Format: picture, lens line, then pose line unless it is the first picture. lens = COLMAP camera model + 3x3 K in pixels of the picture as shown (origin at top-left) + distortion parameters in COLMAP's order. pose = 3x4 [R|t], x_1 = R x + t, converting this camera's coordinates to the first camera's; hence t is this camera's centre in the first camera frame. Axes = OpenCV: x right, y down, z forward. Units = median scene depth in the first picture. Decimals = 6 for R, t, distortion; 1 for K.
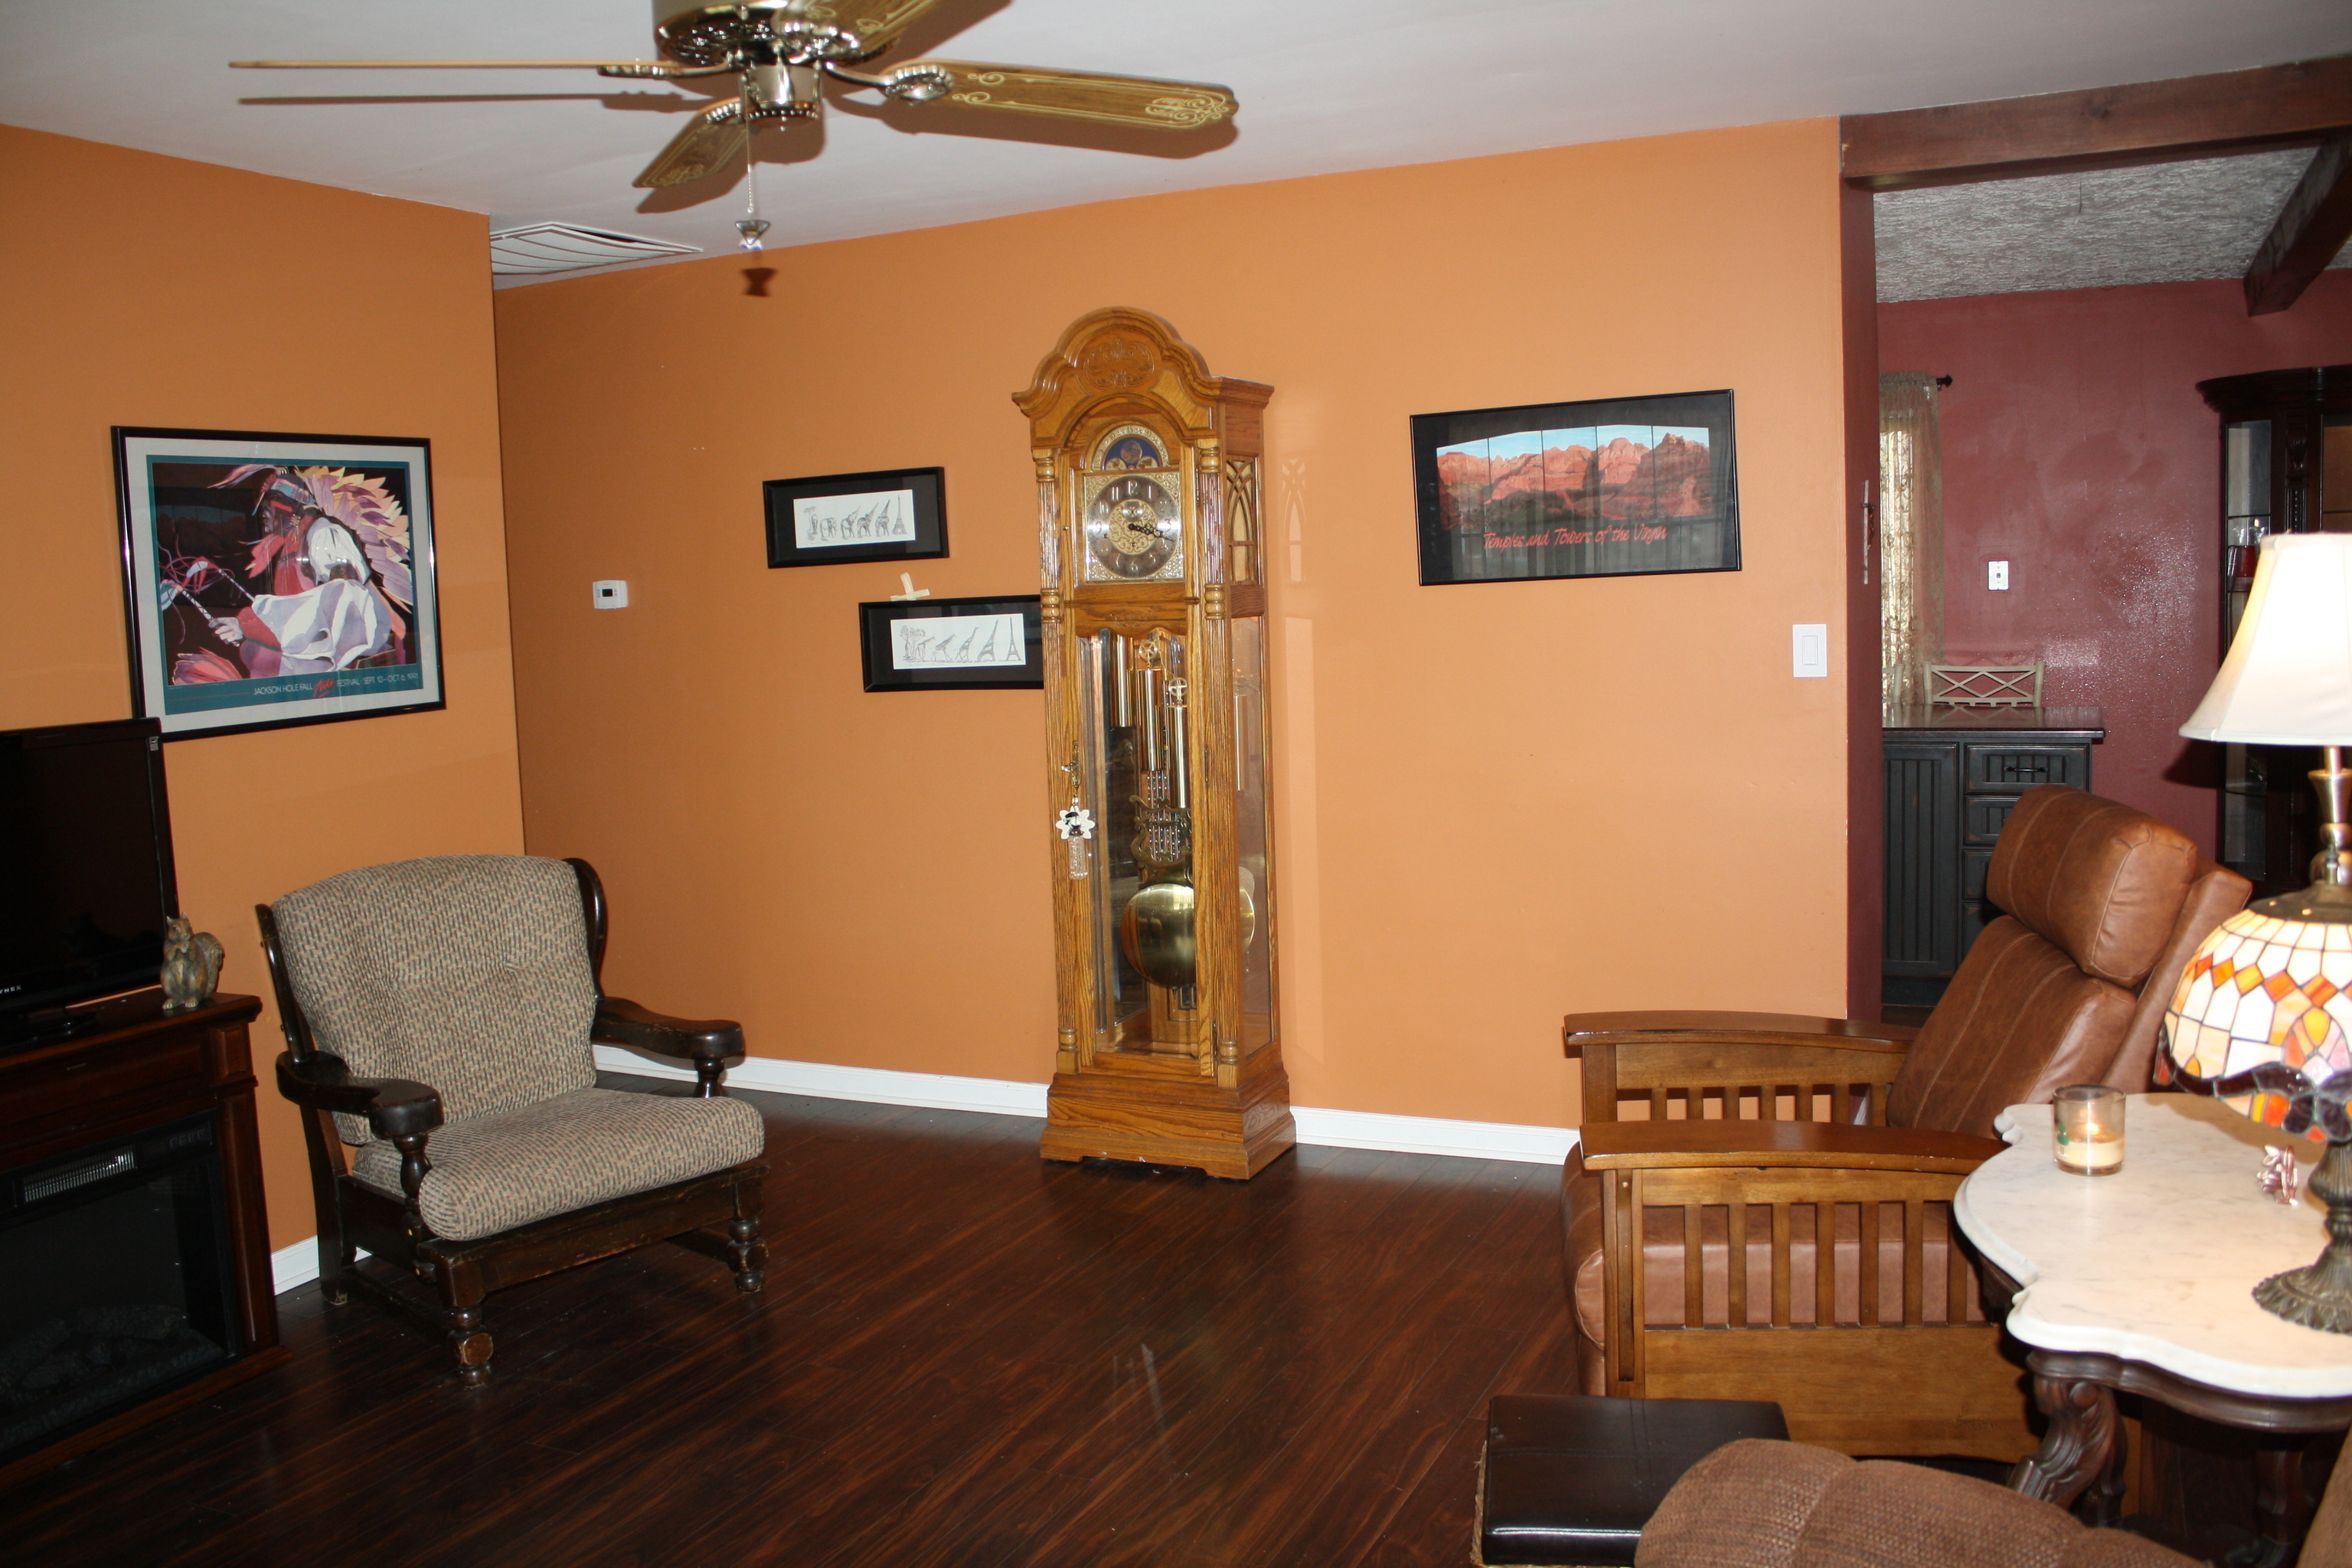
lens RADIAL K [[1987.5, 0, 1178.7], [0, 1987.5, 787.1], [0, 0, 1]] dist [-0.160629, 0.135041]
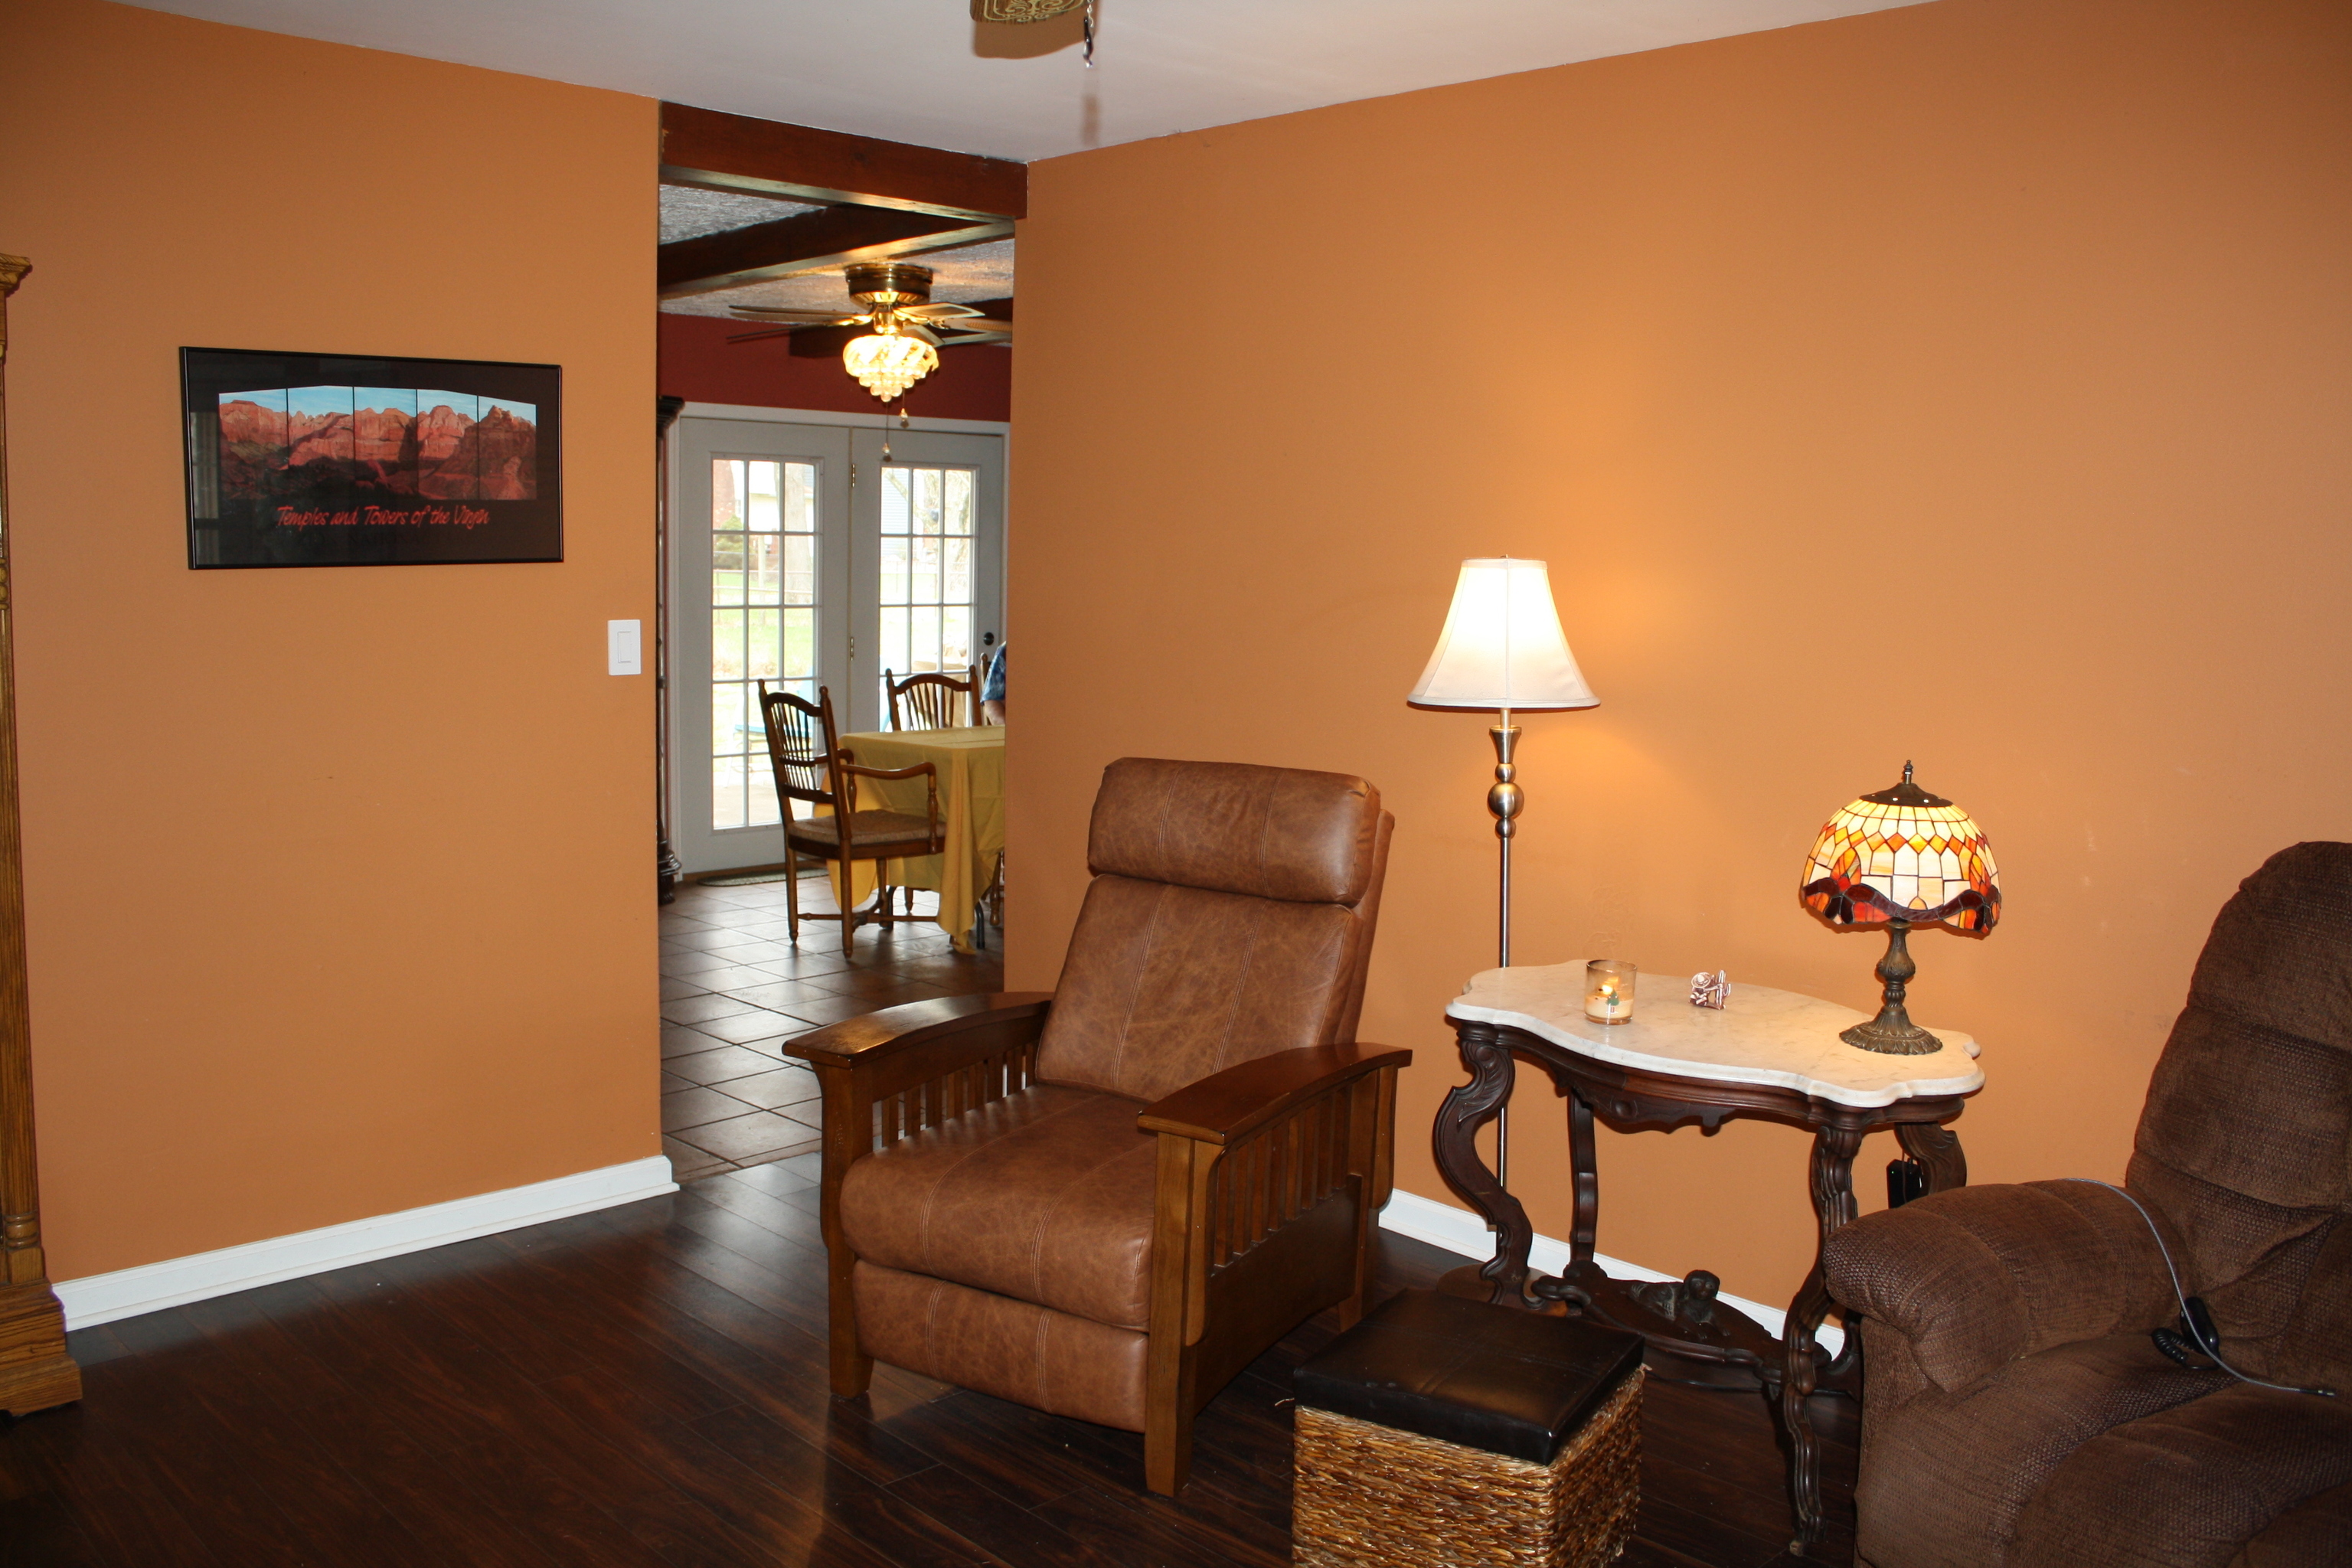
lens RADIAL K [[1987.5, 0, 1177.6], [0, 1987.5, 777.3], [0, 0, 1]] dist [-0.160629, 0.135041]
pose [[0.352542, -0.061534, 0.933771, -0.623214], [0.067300, 0.996919, 0.040286, -0.034127], [-0.933373, 0.048641, 0.355597, 0.523656]]
